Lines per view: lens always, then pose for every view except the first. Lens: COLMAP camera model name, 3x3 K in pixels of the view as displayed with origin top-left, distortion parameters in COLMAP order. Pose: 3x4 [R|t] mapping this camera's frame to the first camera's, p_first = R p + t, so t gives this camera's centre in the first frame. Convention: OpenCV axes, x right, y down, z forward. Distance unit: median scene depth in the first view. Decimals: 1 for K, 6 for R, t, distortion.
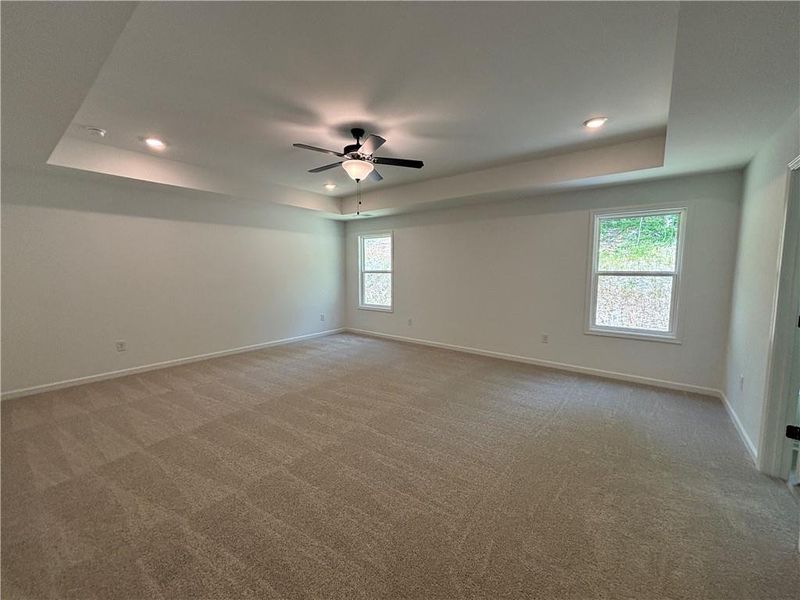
lens RADIAL K [[323.2, 0, 399.4], [0, 323.2, 298.3], [0, 0, 1]] dist [0.000931, -0.000247]
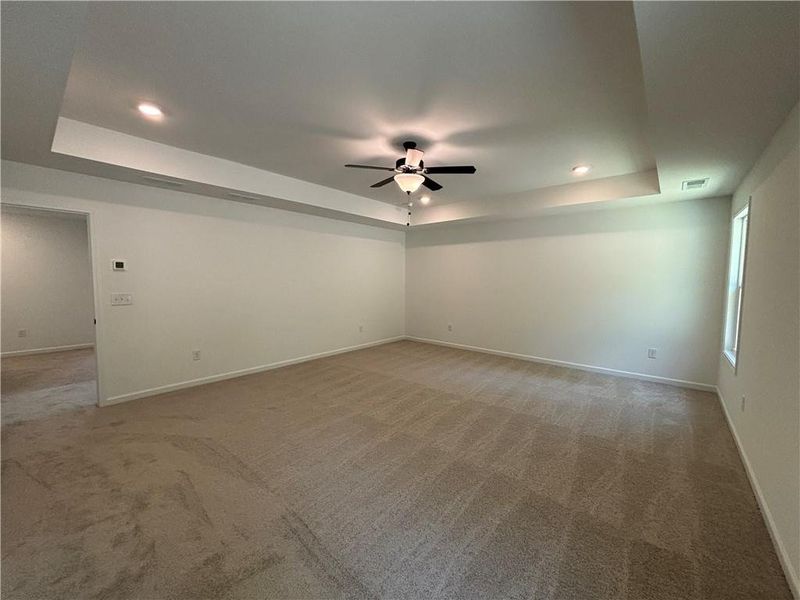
lens RADIAL K [[323.2, 0, 399.4], [0, 323.2, 298.3], [0, 0, 1]] dist [0.000931, -0.000247]
pose [[-0.045144, 0.059496, -0.997207, 0.716420], [-0.099033, 0.993041, 0.063731, -0.072070], [0.994060, 0.101633, -0.038938, 0.818597]]
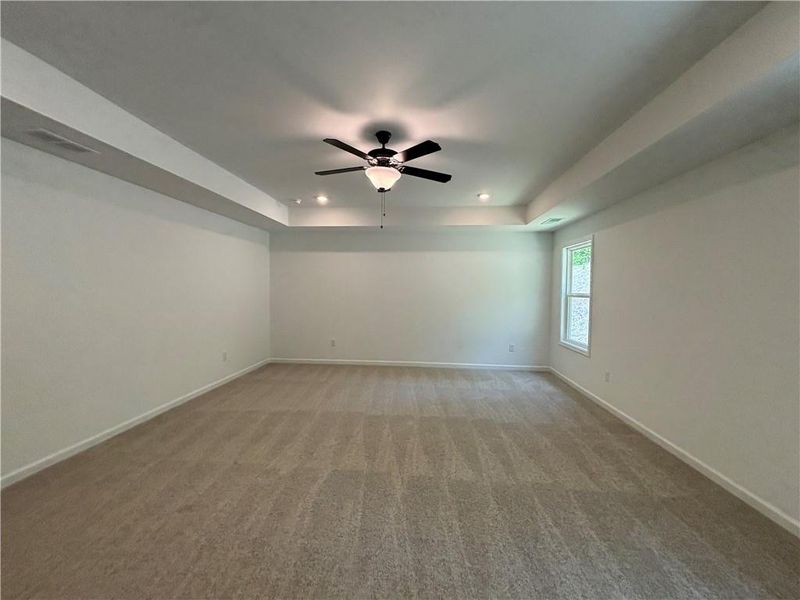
lens RADIAL K [[323.2, 0, 399.4], [0, 323.2, 298.3], [0, 0, 1]] dist [0.000931, -0.000247]
pose [[0.548580, 0.027128, -0.835658, 0.497918], [-0.084664, 0.996138, -0.023242, -0.042454], [0.831801, 0.083500, 0.548758, 0.457545]]
